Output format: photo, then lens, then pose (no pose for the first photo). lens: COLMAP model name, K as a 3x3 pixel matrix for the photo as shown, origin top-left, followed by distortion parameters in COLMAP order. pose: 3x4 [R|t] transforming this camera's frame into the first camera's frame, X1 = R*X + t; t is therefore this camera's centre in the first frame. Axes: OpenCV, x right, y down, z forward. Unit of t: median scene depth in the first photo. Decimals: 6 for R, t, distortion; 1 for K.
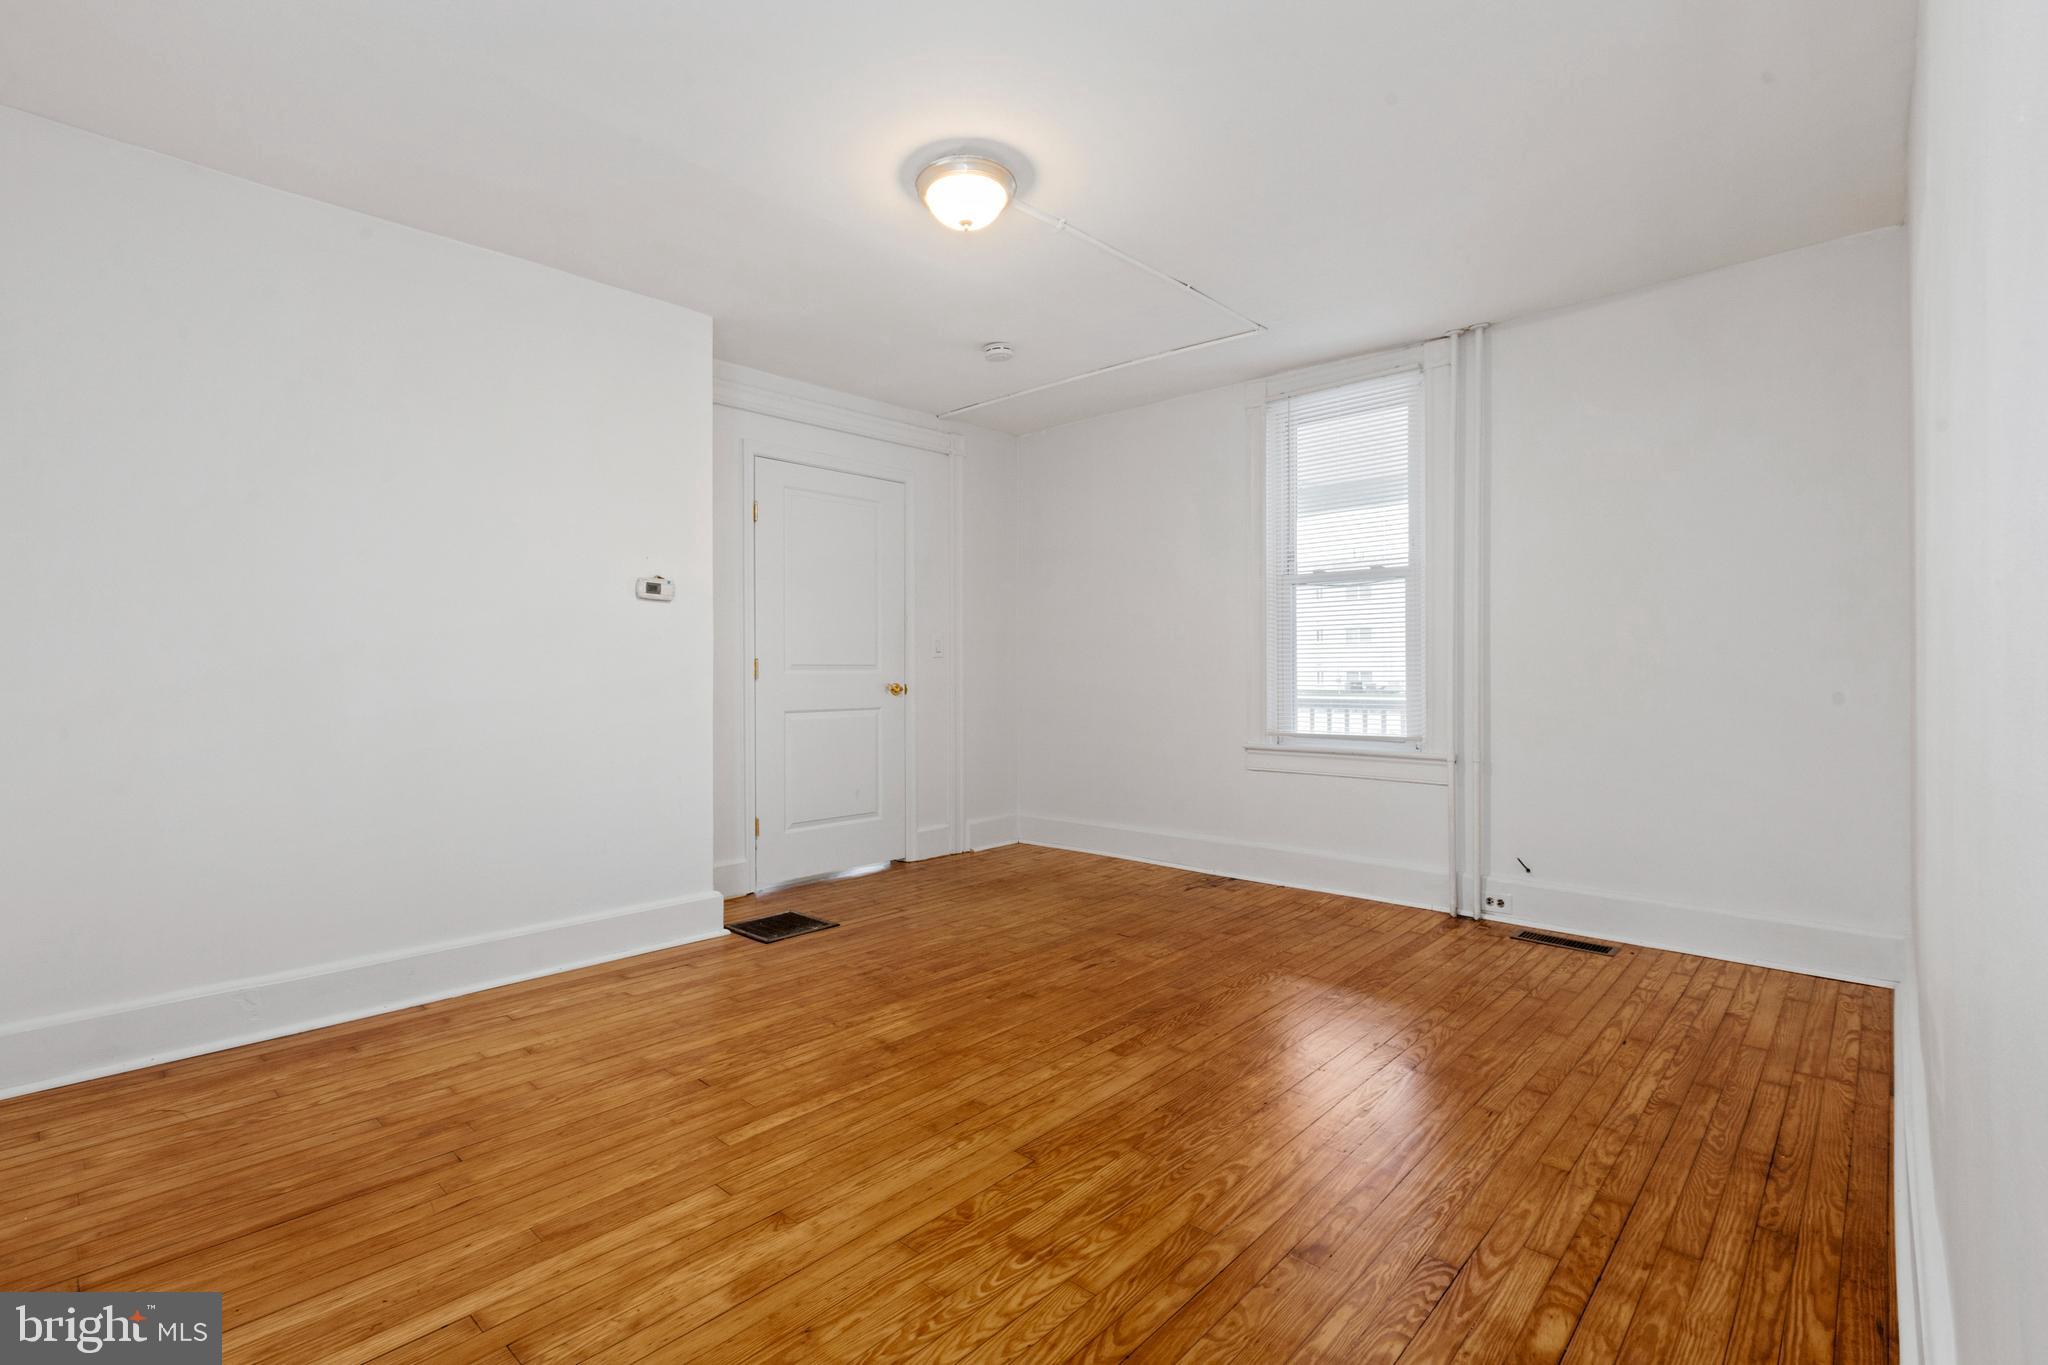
lens RADIAL K [[947.0, 0, 1008.0], [0, 947.0, 682.4], [0, 0, 1]] dist [-0.001184, 0.000209]
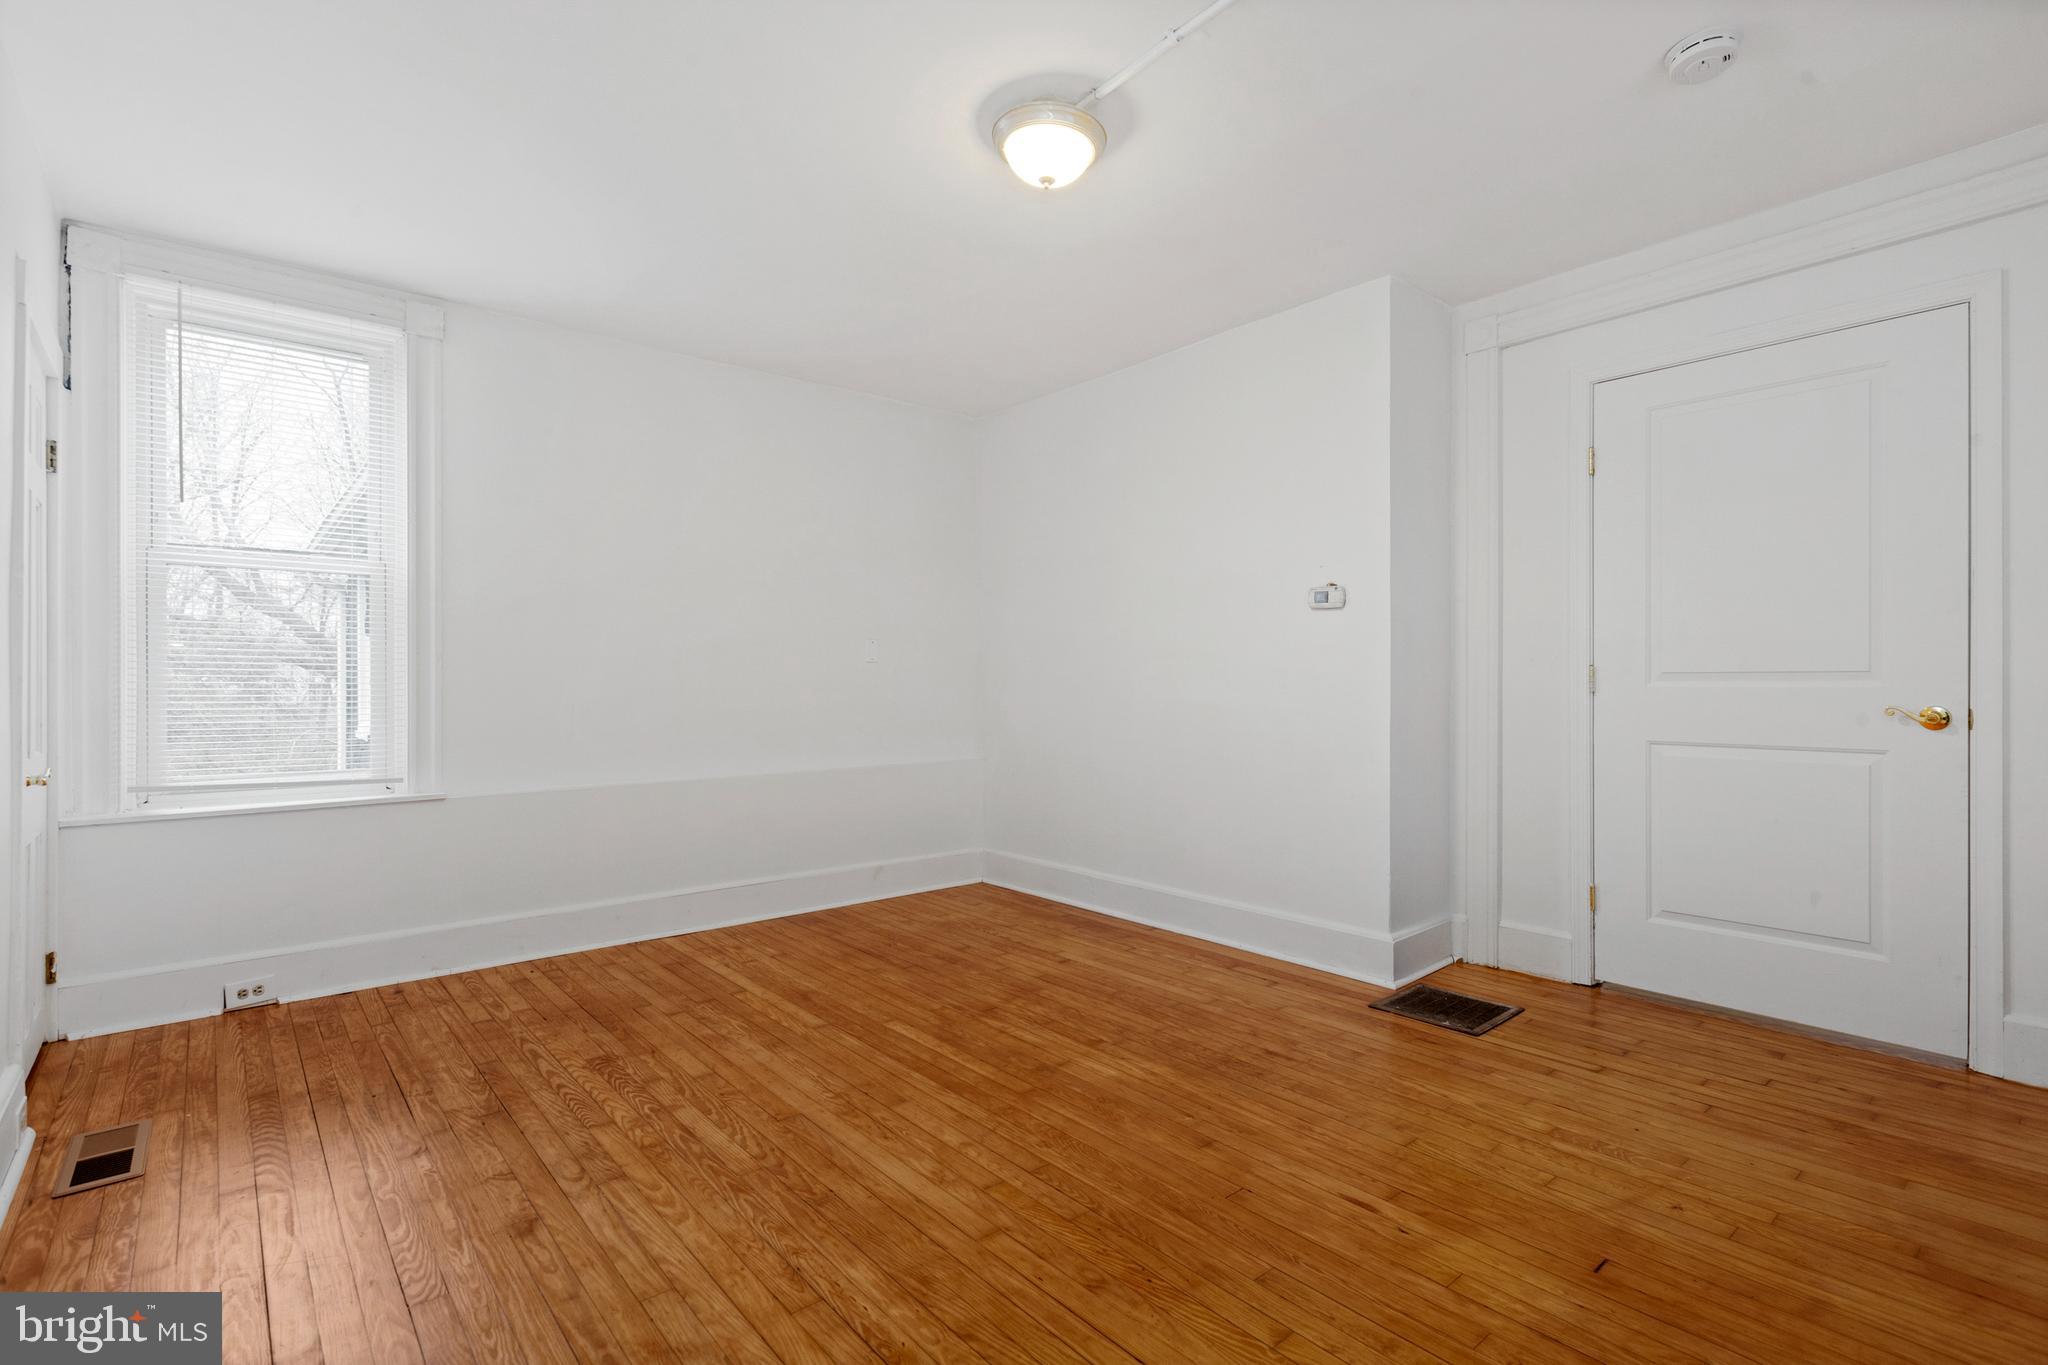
lens RADIAL K [[947.0, 0, 1008.0], [0, 947.0, 682.4], [0, 0, 1]] dist [-0.001184, 0.000209]
pose [[-0.119736, 0.005217, -0.992792, 0.856660], [-0.010603, 0.999922, 0.006533, -0.020090], [0.992749, 0.011309, -0.119672, 1.081017]]
